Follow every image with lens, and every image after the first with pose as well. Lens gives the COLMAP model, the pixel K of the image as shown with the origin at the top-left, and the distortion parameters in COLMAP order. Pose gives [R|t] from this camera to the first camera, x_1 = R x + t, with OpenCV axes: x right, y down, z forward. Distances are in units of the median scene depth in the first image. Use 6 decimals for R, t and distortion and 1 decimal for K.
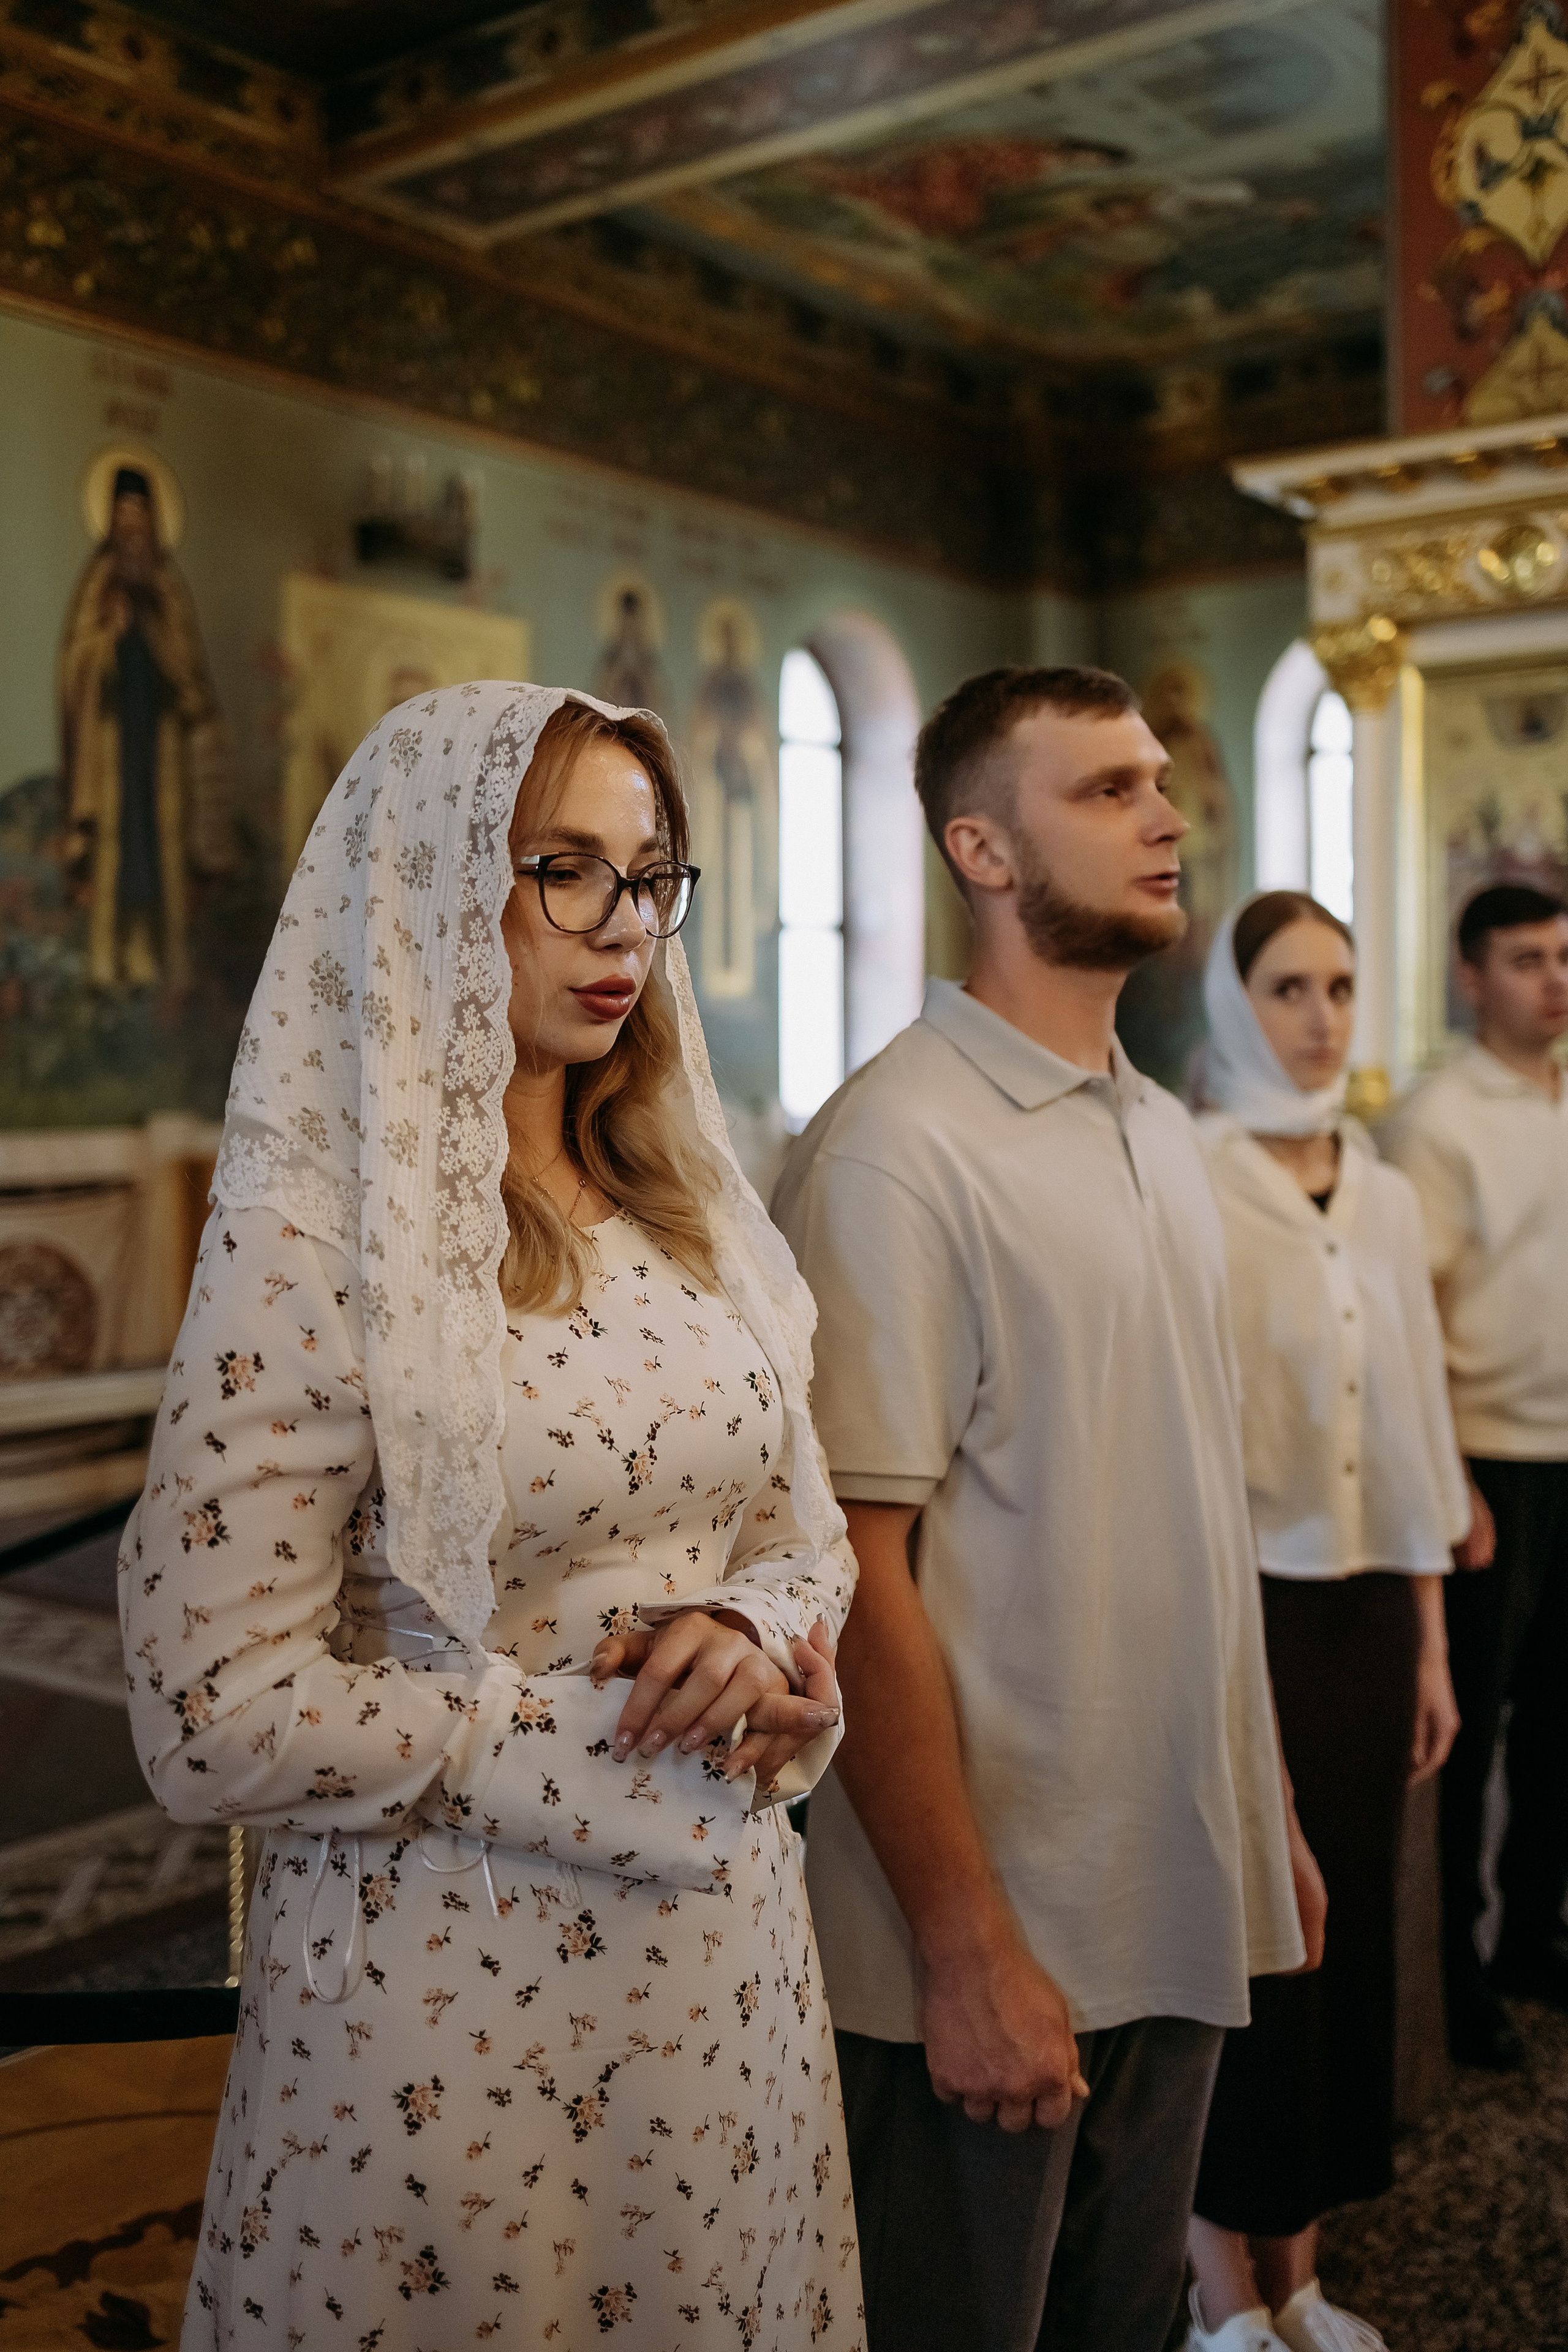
lens RADIAL K [[2547.7, 0, 790.6], [0, 2547.7, 1116.9], [0, 0, 1]] dist [0.009499, 0.000000]
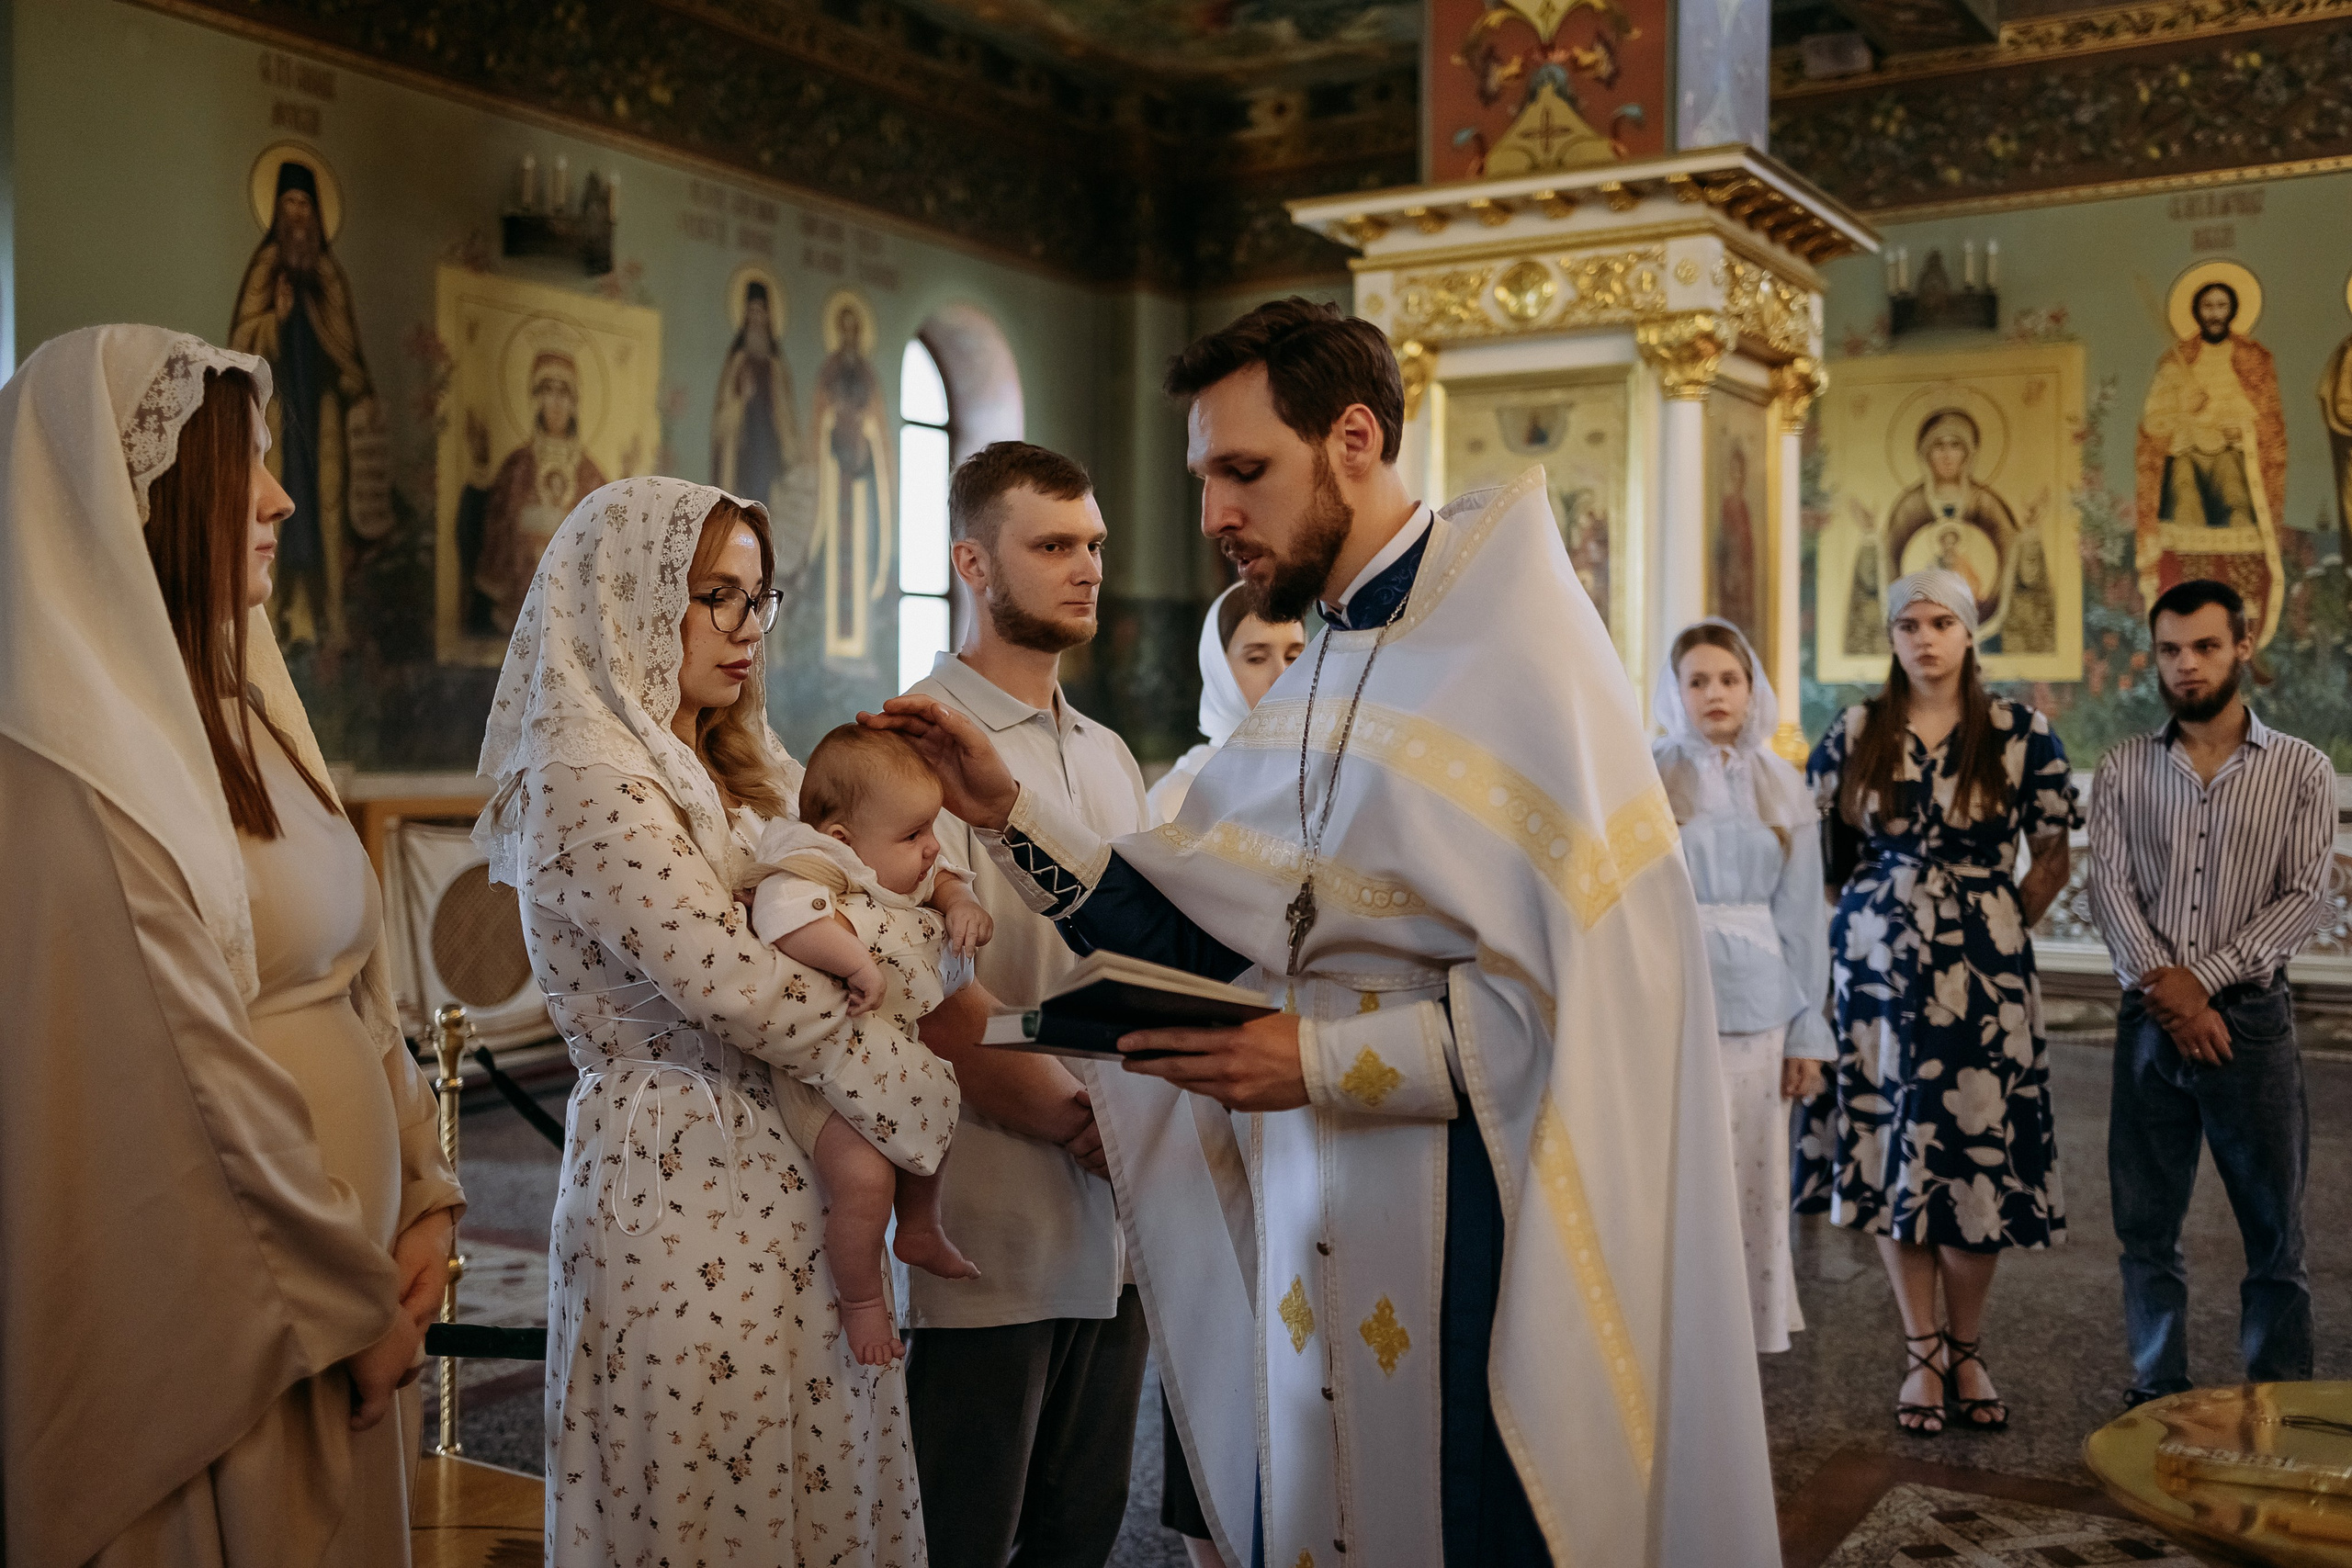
lens RADIAL K [[2660.9, 0, 1151.3], [0, 2660.9, 789.7], [0, 0, 1]] dist [0.017685, 0.000000]
pose [[0.996262, 0.010210, 0.085777, 0.010374], [-0.010515, 0.999940, 0.003109, 0.005445], [-0.085740, -0.003999, 0.996310, -0.170399]]
